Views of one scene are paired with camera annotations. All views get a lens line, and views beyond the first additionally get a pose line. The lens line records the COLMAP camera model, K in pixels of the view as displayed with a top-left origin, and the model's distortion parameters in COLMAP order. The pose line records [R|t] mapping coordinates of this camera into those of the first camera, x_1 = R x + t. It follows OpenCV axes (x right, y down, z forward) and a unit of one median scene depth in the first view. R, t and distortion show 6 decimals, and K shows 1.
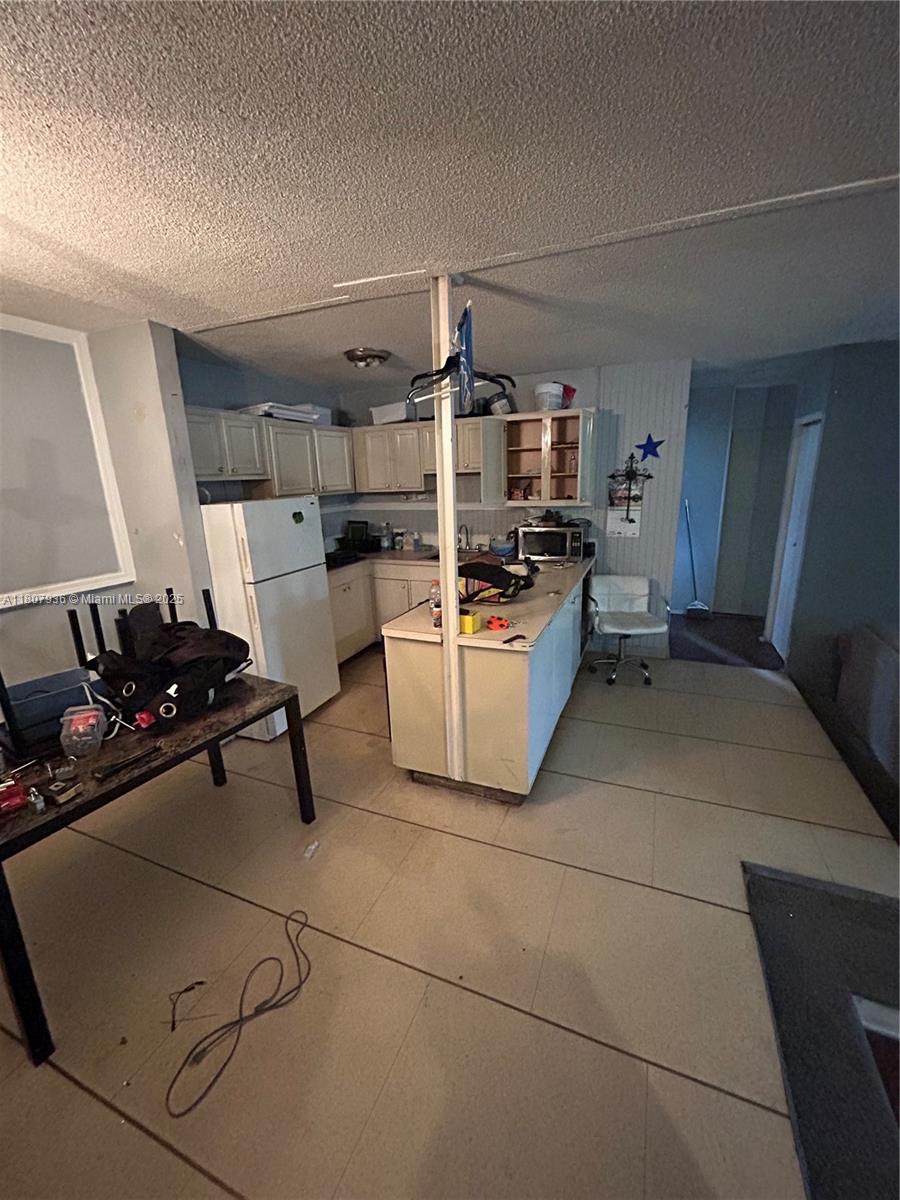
lens RADIAL K [[483.4, 0, 453.3], [0, 483.4, 601.2], [0, 0, 1]] dist [0.002585, -0.000460]
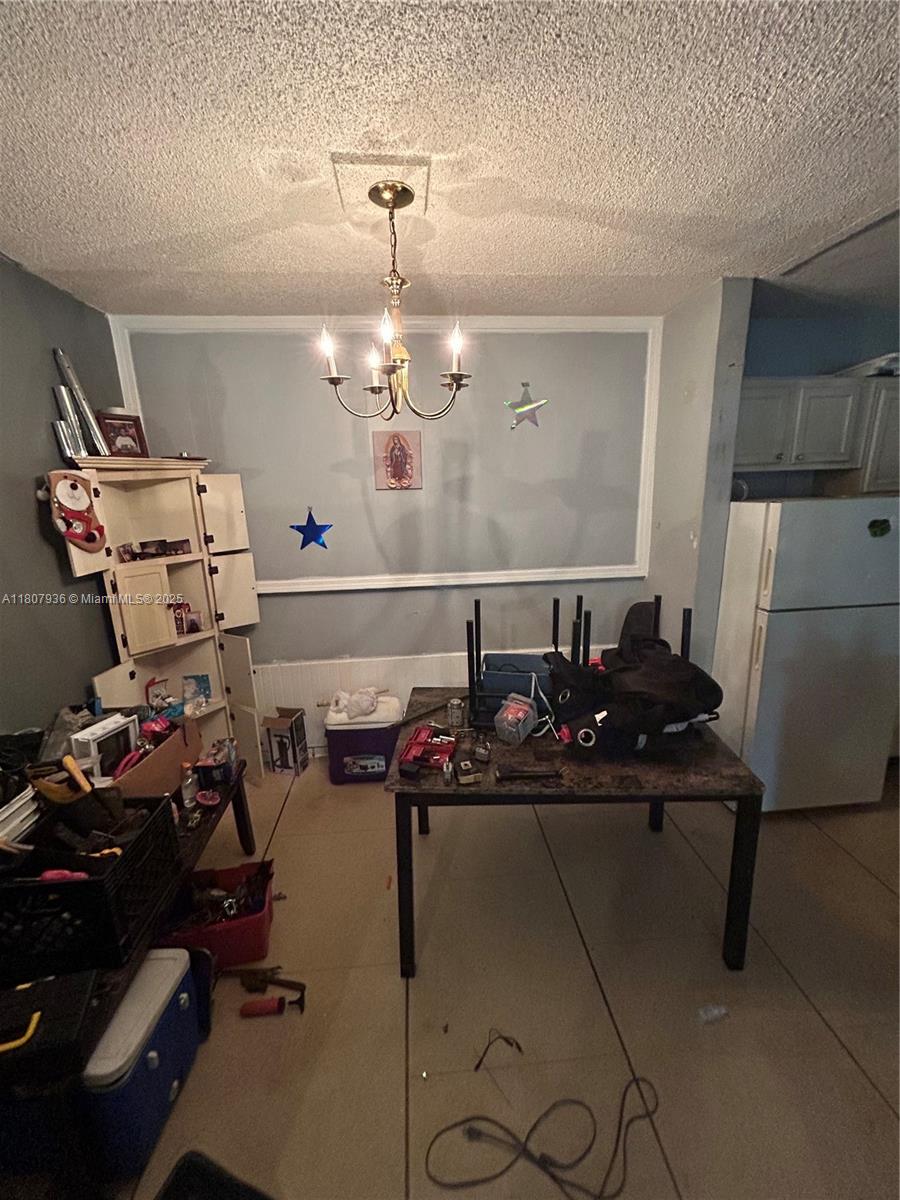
lens RADIAL K [[483.4, 0, 446.2], [0, 483.4, 597.6], [0, 0, 1]] dist [0.002585, -0.000460]
pose [[0.455391, 0.228818, -0.860385, -0.008203], [-0.211565, 0.966538, 0.145070, -0.072624], [0.864789, 0.115964, 0.488562, 0.254160]]
